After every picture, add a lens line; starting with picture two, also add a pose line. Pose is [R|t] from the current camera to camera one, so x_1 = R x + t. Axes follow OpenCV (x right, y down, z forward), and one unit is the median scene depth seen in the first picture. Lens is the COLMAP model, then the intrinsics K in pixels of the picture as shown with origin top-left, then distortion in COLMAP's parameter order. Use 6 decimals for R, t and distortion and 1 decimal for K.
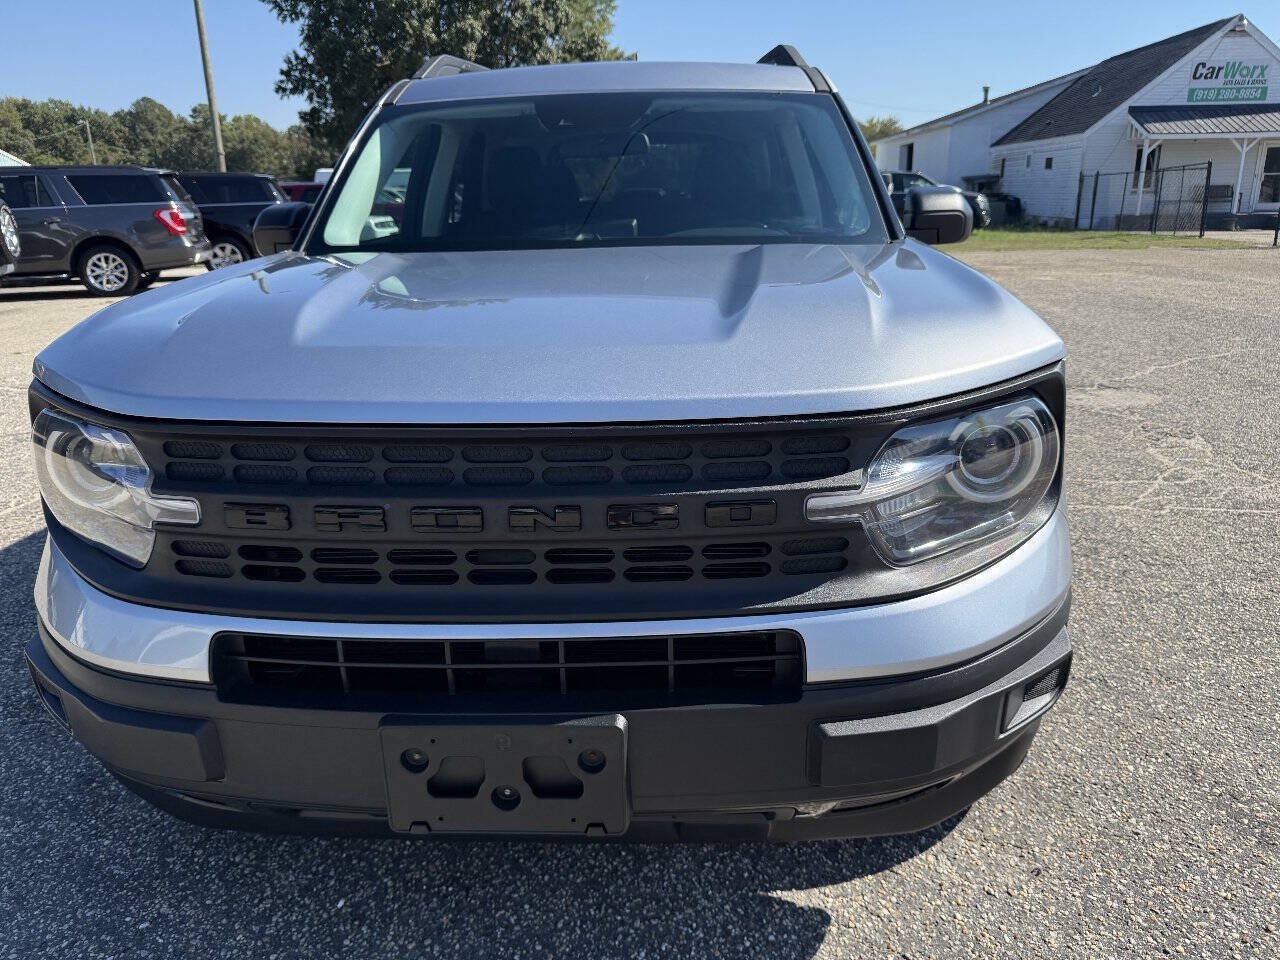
lens RADIAL K [[915.5, 0, 650.1], [0, 915.5, 493.1], [0, 0, 1]] dist [0.012624, -0.022986]
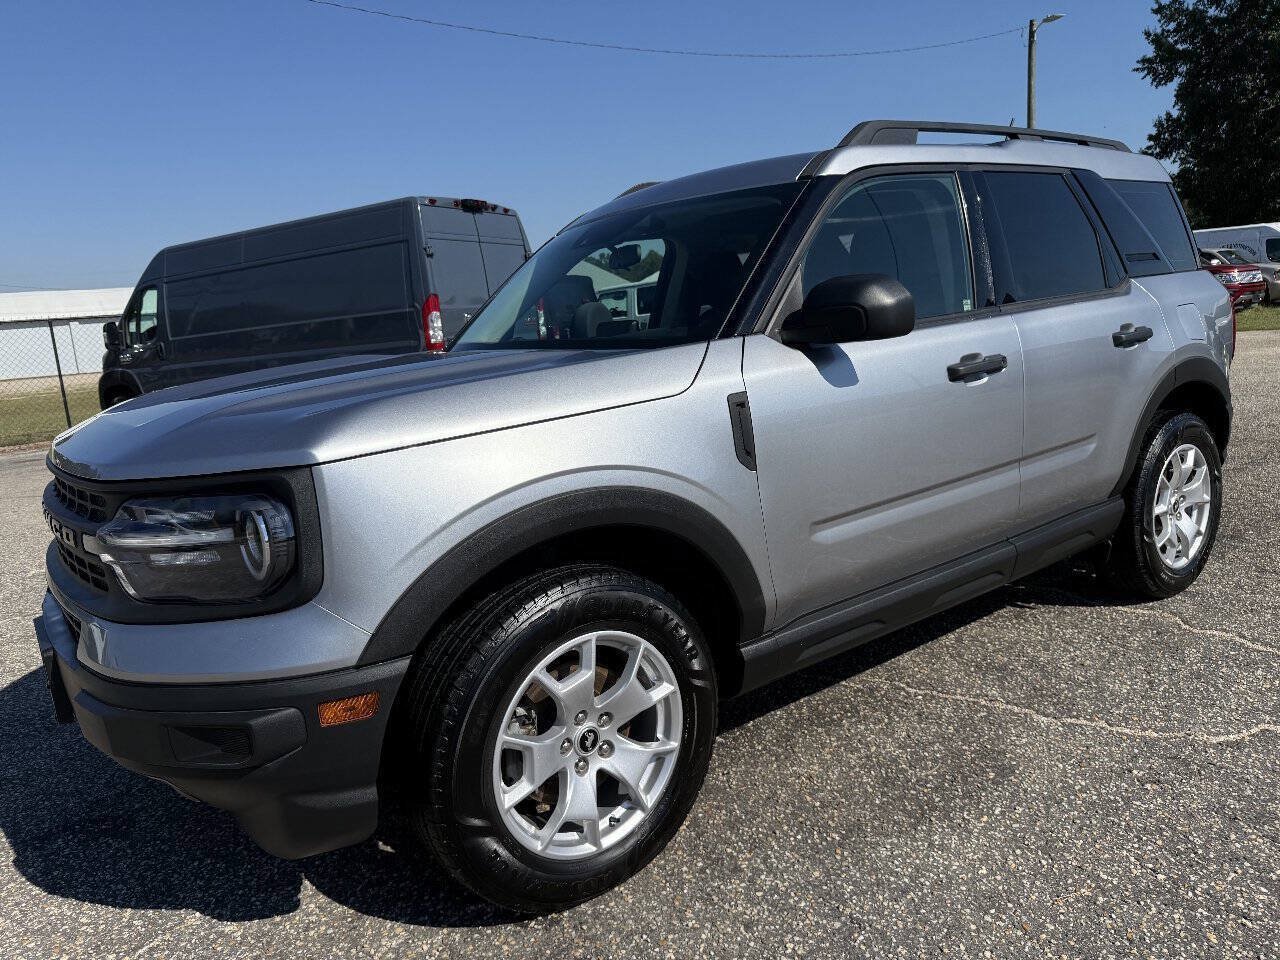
lens RADIAL K [[915.5, 0, 636.4], [0, 915.5, 489.4], [0, 0, 1]] dist [0.012624, -0.022986]
pose [[0.624969, 0.123397, -0.770835, 1.222866], [-0.179453, 0.983694, 0.011977, -0.160388], [0.759743, 0.130844, 0.636922, 0.470601]]
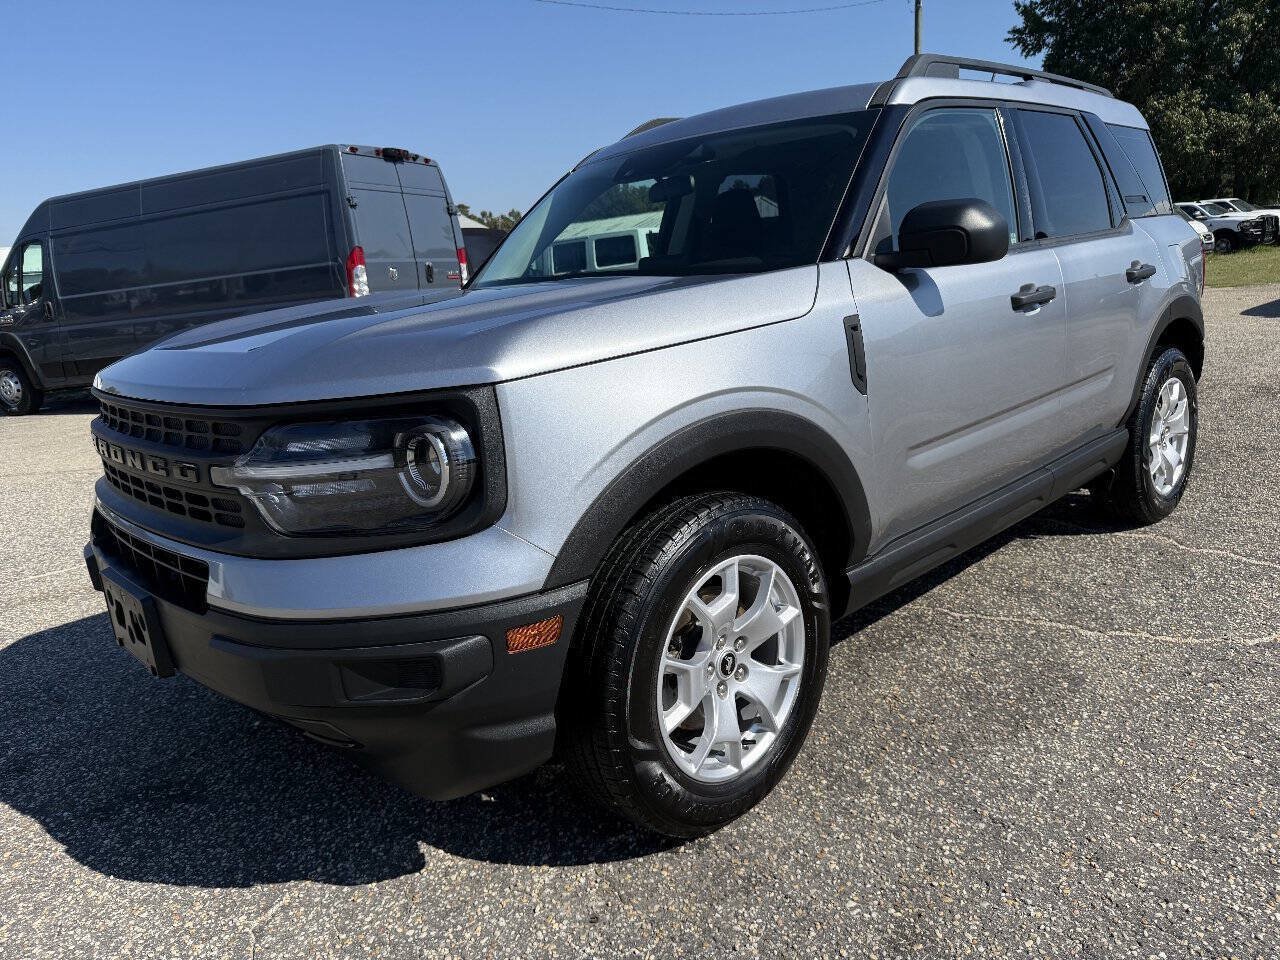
lens RADIAL K [[915.5, 0, 637.5], [0, 915.5, 486.6], [0, 0, 1]] dist [0.012624, -0.022986]
pose [[0.717976, 0.130740, -0.683679, 1.026035], [-0.155899, 0.987454, 0.025112, -0.064625], [0.678385, 0.088555, 0.729351, 0.281372]]
